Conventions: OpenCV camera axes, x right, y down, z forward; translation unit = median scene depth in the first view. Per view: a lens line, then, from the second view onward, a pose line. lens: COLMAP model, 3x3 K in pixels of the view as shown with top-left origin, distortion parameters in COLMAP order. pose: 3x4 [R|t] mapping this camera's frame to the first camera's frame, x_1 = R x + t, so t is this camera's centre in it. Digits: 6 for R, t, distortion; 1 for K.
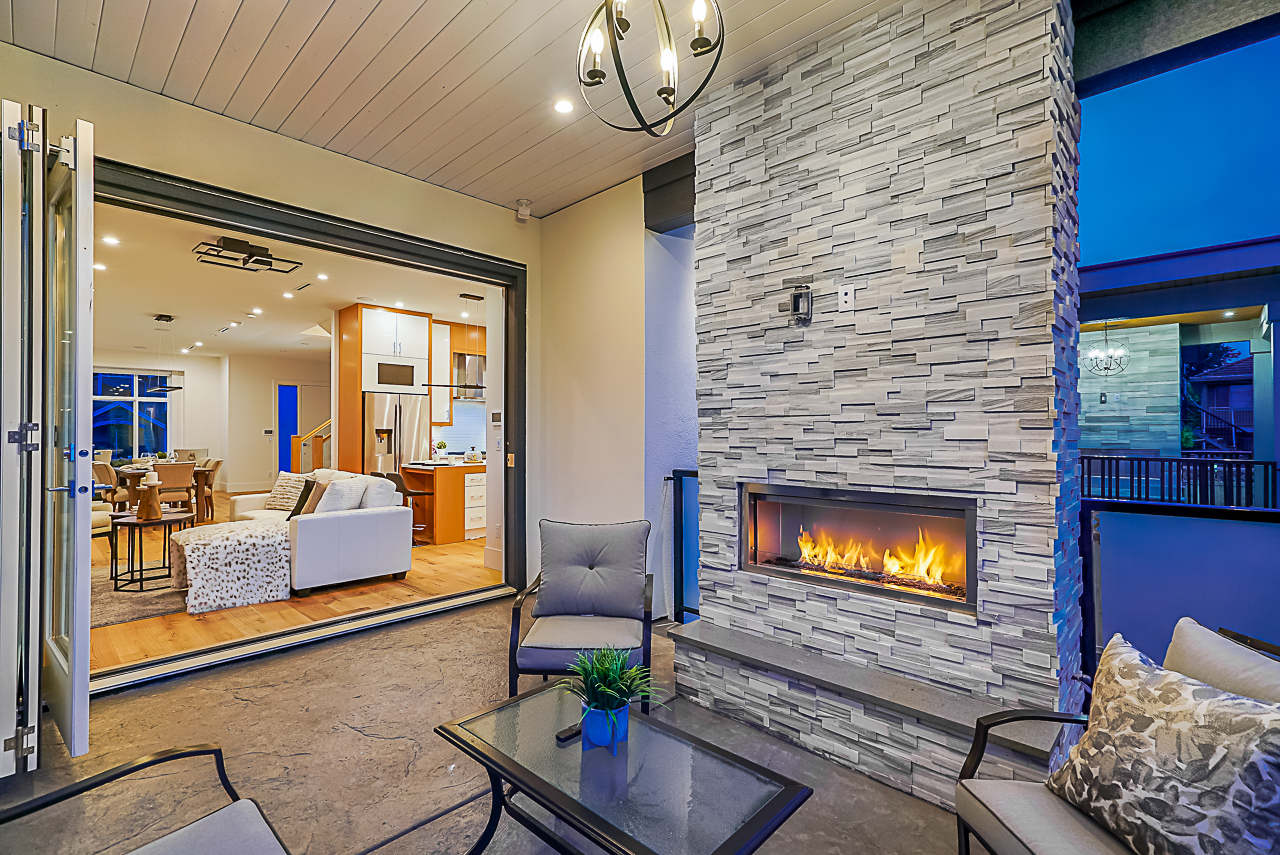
lens RADIAL K [[586.4, 0, 640.0], [0, 586.4, 429.6], [0, 0, 1]] dist [-0.005990, 0.009018]
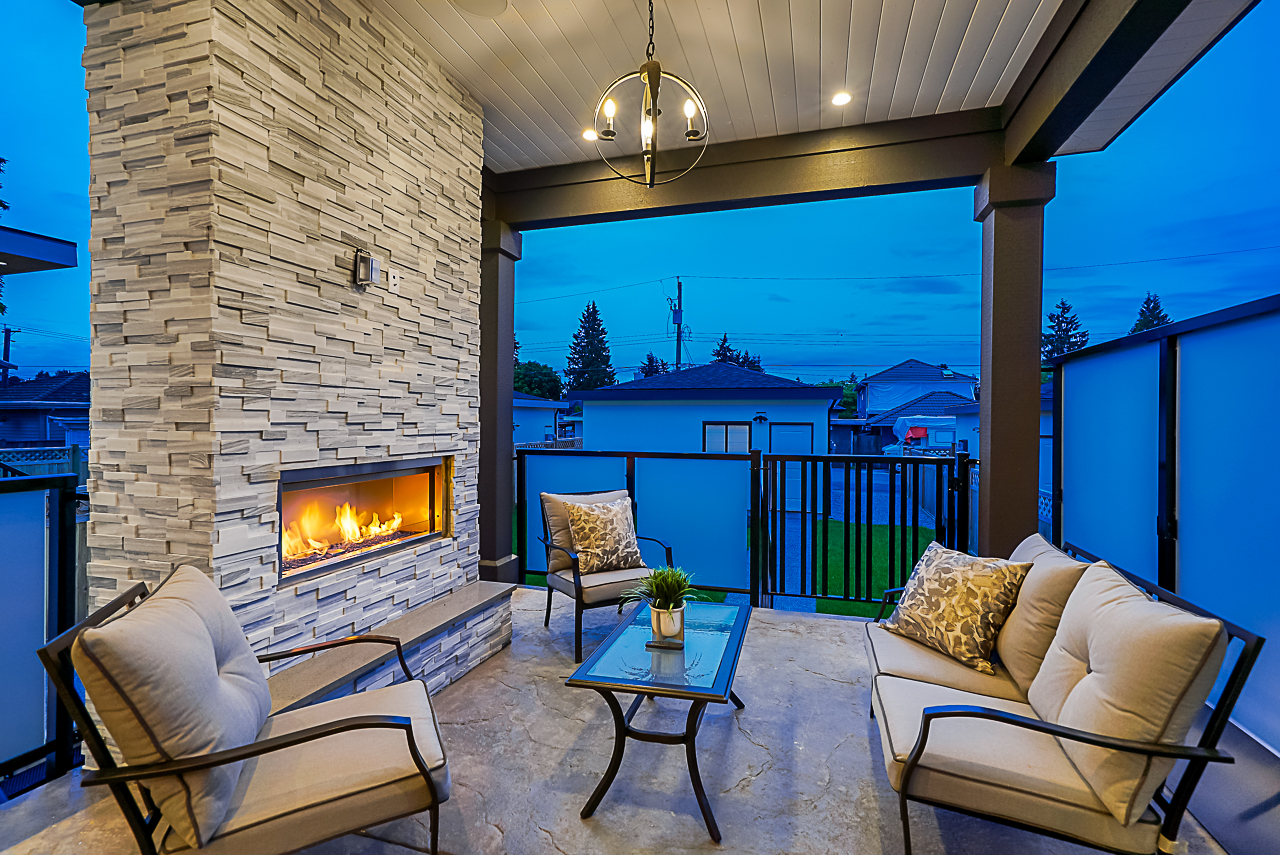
lens RADIAL K [[586.4, 0, 621.0], [0, 586.4, 426.3], [0, 0, 1]] dist [-0.005990, 0.009018]
pose [[-0.423831, -0.012573, 0.905654, -0.760685], [-0.010650, 0.999904, 0.008897, 0.024766], [-0.905679, -0.005875, -0.423924, 1.033504]]
